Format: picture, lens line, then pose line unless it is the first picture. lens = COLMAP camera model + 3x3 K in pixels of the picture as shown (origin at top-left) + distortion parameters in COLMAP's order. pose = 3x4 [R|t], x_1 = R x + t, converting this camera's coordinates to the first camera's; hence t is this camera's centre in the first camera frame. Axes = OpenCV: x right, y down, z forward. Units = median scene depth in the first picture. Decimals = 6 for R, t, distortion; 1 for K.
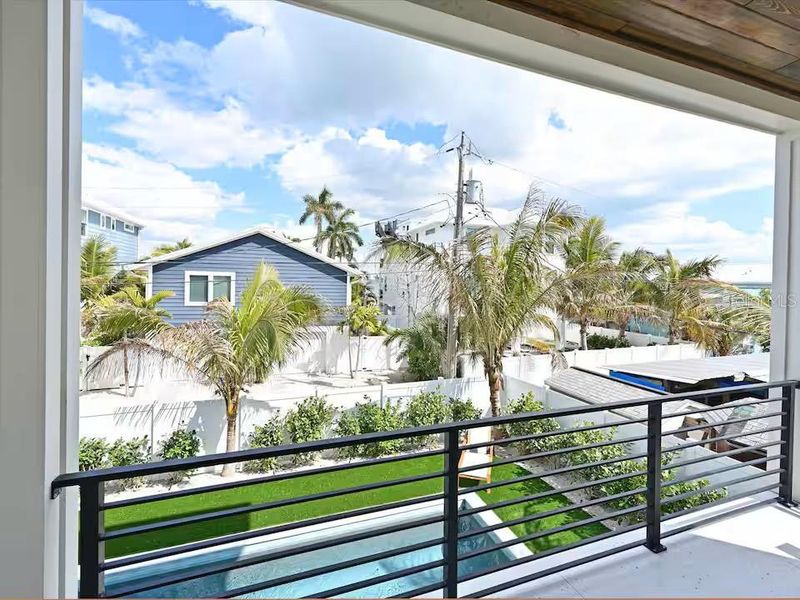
lens RADIAL K [[350.5, 0, 408.8], [0, 350.5, 298.7], [0, 0, 1]] dist [-0.000086, -0.000164]
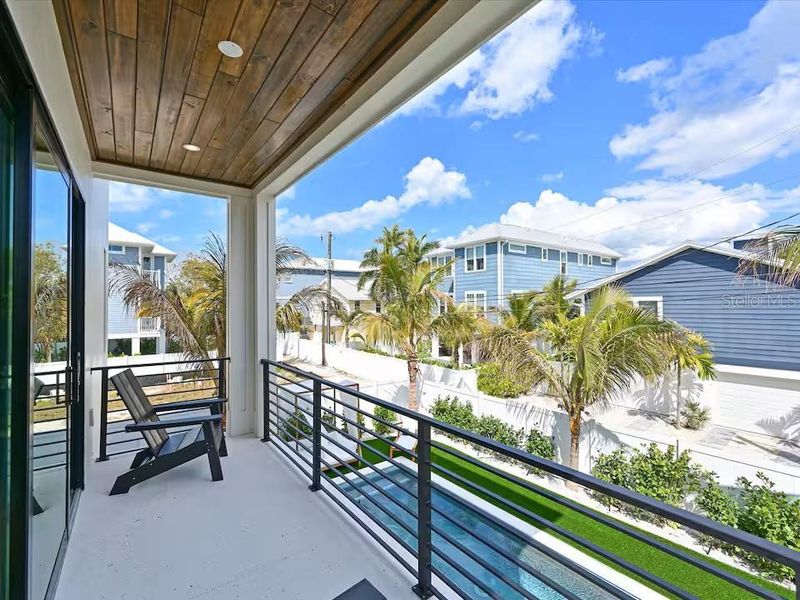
lens RADIAL K [[361.2, 0, 400.0], [0, 361.2, 300.0], [0, 0, 1]] dist [-0.000222, -0.000155]
pose [[0.293079, -0.041253, -0.955198, 0.191089], [-0.028470, 0.998249, -0.051848, 0.000605], [0.955664, 0.042390, 0.291391, 0.076231]]
